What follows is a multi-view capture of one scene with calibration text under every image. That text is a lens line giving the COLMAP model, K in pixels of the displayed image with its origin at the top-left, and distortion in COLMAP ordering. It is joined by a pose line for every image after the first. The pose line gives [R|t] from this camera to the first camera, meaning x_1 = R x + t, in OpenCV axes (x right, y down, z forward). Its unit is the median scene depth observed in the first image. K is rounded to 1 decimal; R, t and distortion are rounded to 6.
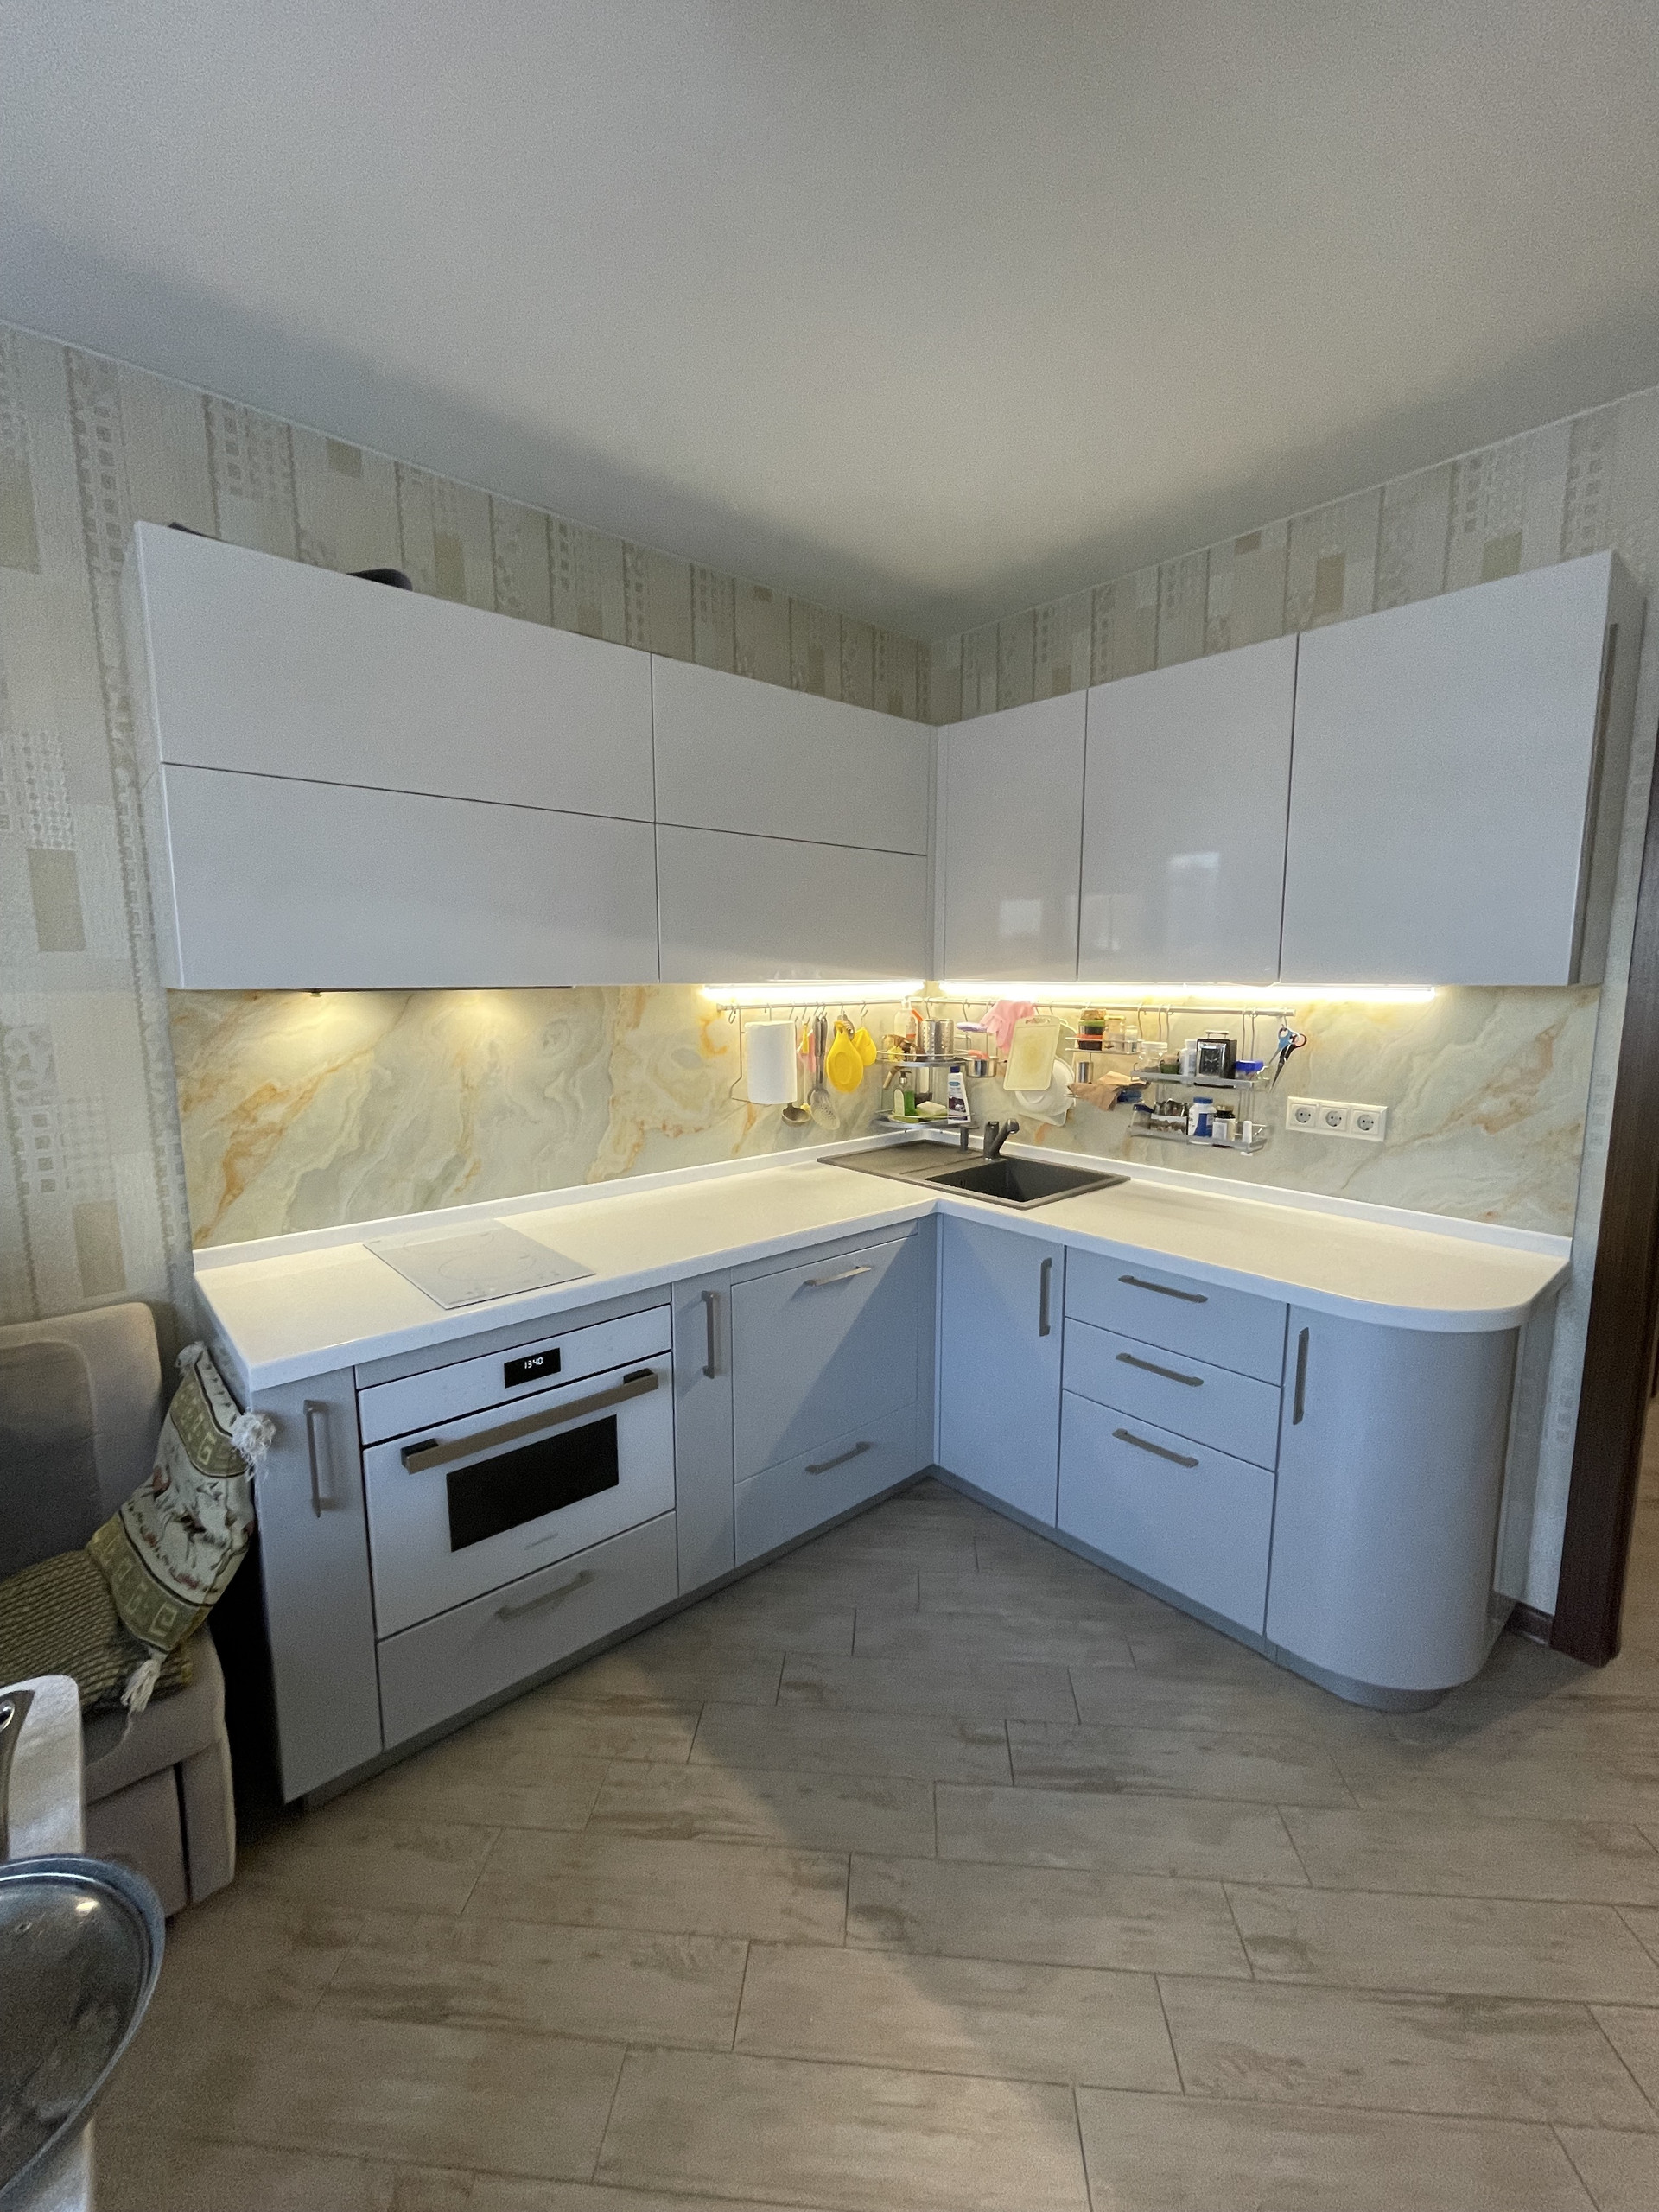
lens RADIAL K [[903.0, 0, 829.2], [0, 903.0, 1095.7], [0, 0, 1]] dist [-0.007794, 0.002492]
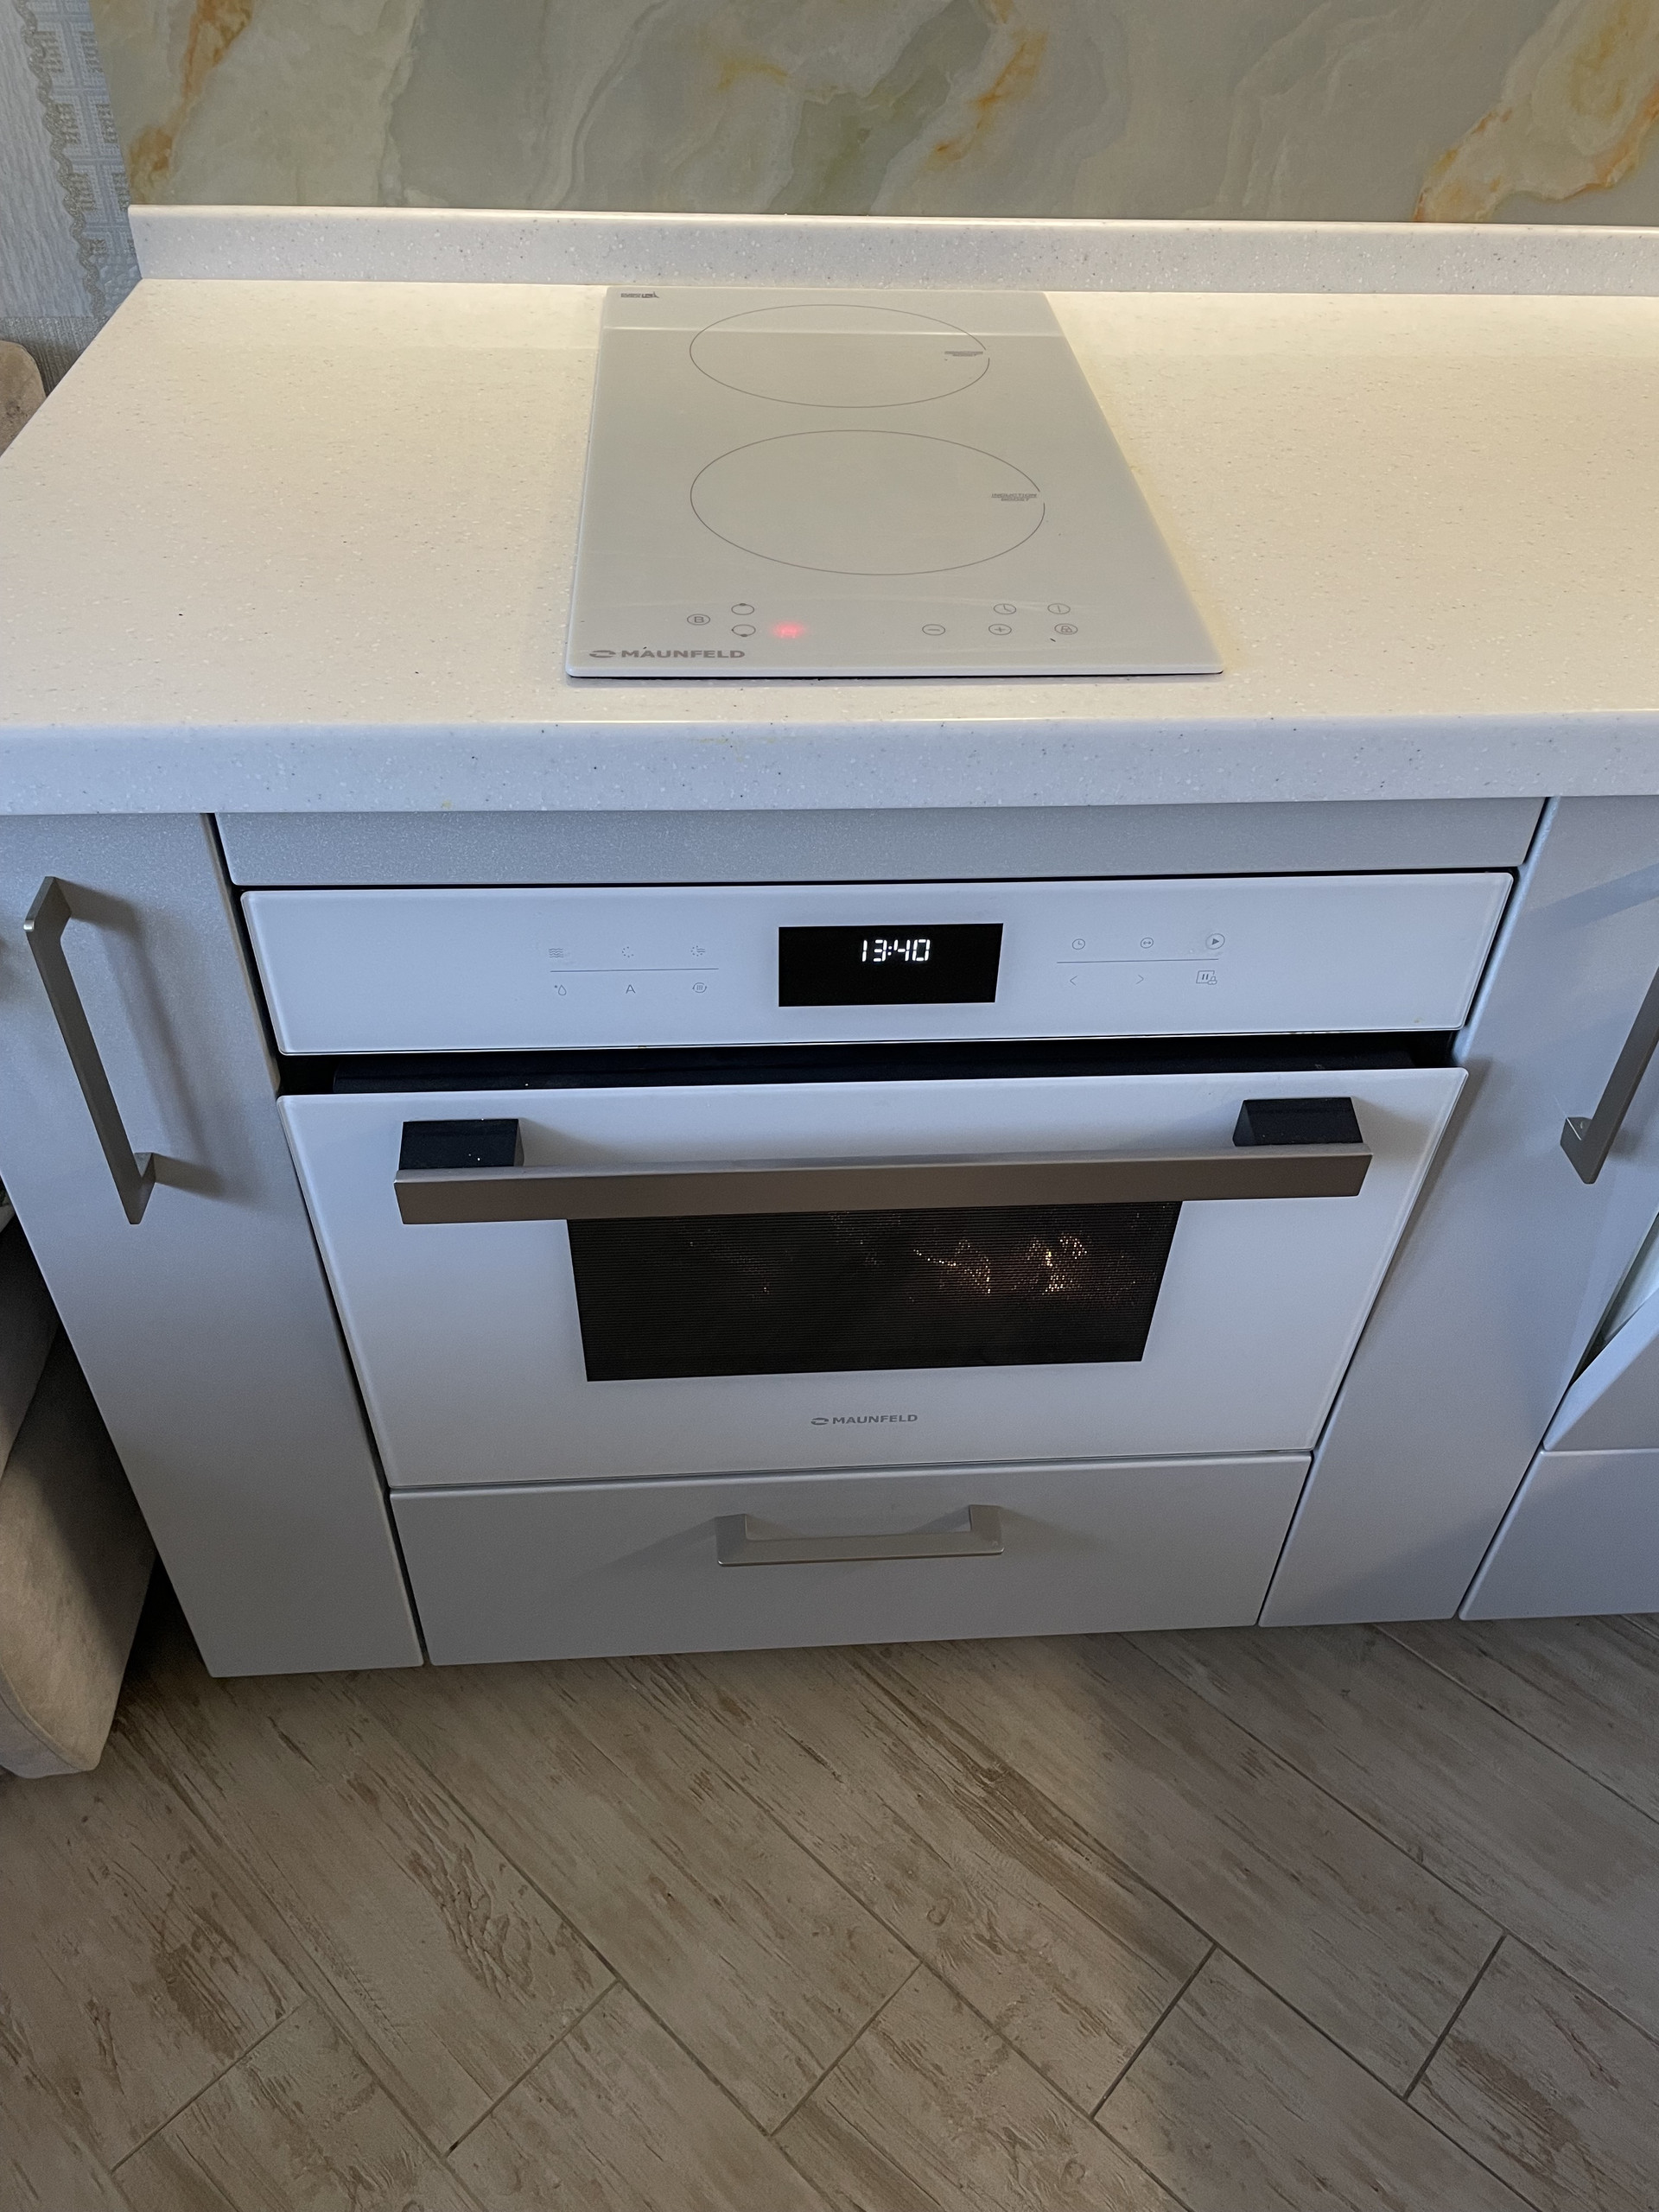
lens RADIAL K [[1745.0, 0, 841.3], [0, 1745.0, 1096.3], [0, 0, 1]] dist [-0.000356, -0.011833]
pose [[0.791638, 0.422559, -0.441307, -0.099333], [-0.113303, 0.811284, 0.573569, 0.045276], [0.600392, -0.404058, 0.690121, 0.608096]]
